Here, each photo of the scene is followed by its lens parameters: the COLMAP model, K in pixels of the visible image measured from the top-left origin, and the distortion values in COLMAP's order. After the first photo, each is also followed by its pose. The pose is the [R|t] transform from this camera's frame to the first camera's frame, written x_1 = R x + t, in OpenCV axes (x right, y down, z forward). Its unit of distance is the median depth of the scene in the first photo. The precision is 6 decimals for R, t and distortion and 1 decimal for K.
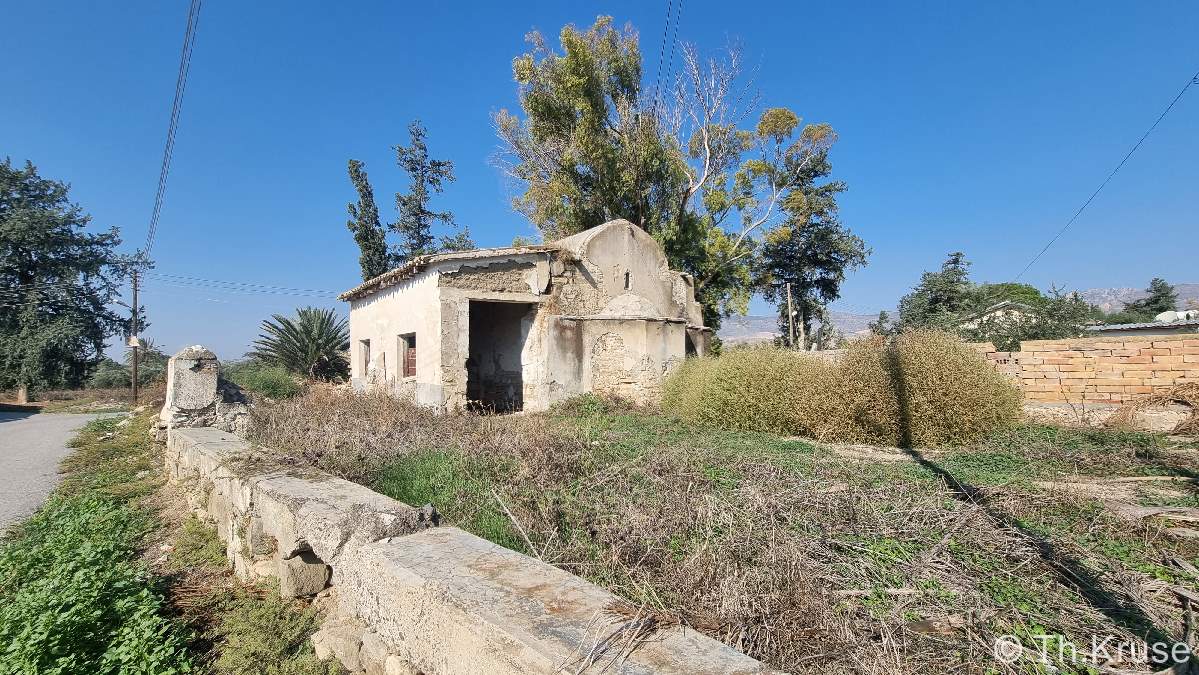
lens RADIAL K [[474.4, 0, 600.3], [0, 474.4, 336.8], [0, 0, 1]] dist [-0.001523, 0.000434]
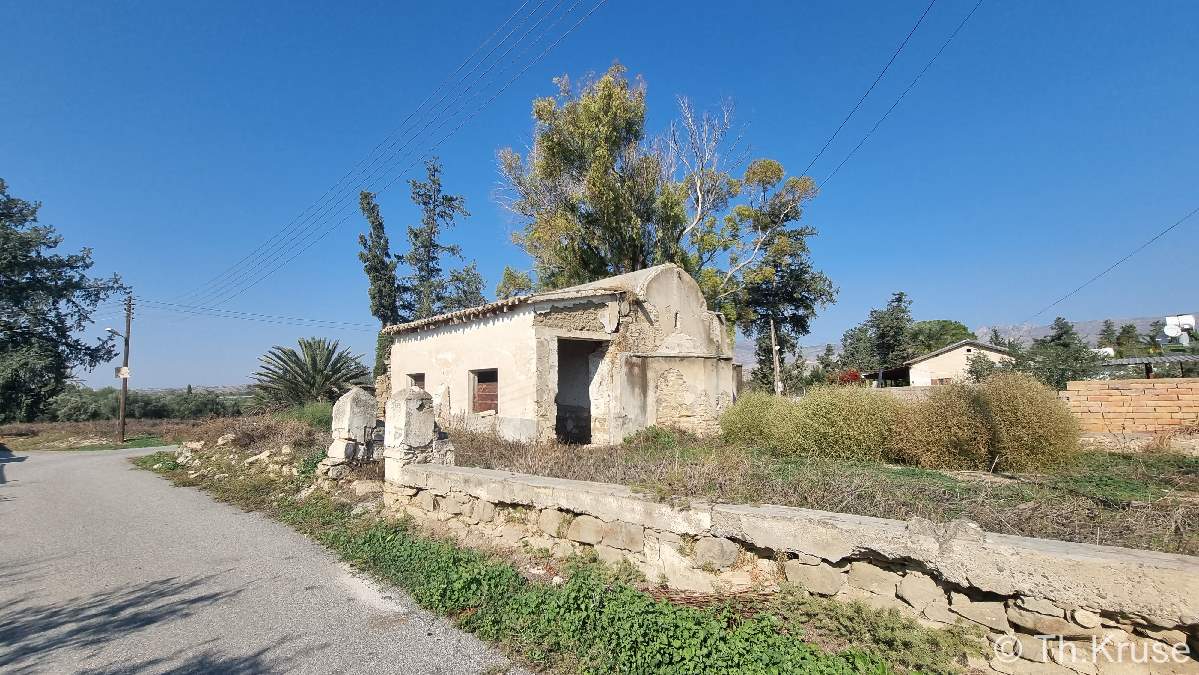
lens RADIAL K [[474.4, 0, 598.1], [0, 474.4, 338.2], [0, 0, 1]] dist [-0.001523, 0.000434]
pose [[0.995094, 0.011127, 0.098306, -0.127191], [-0.005271, 0.998207, -0.059629, -0.006654], [-0.098793, 0.058819, 0.993368, -0.026185]]
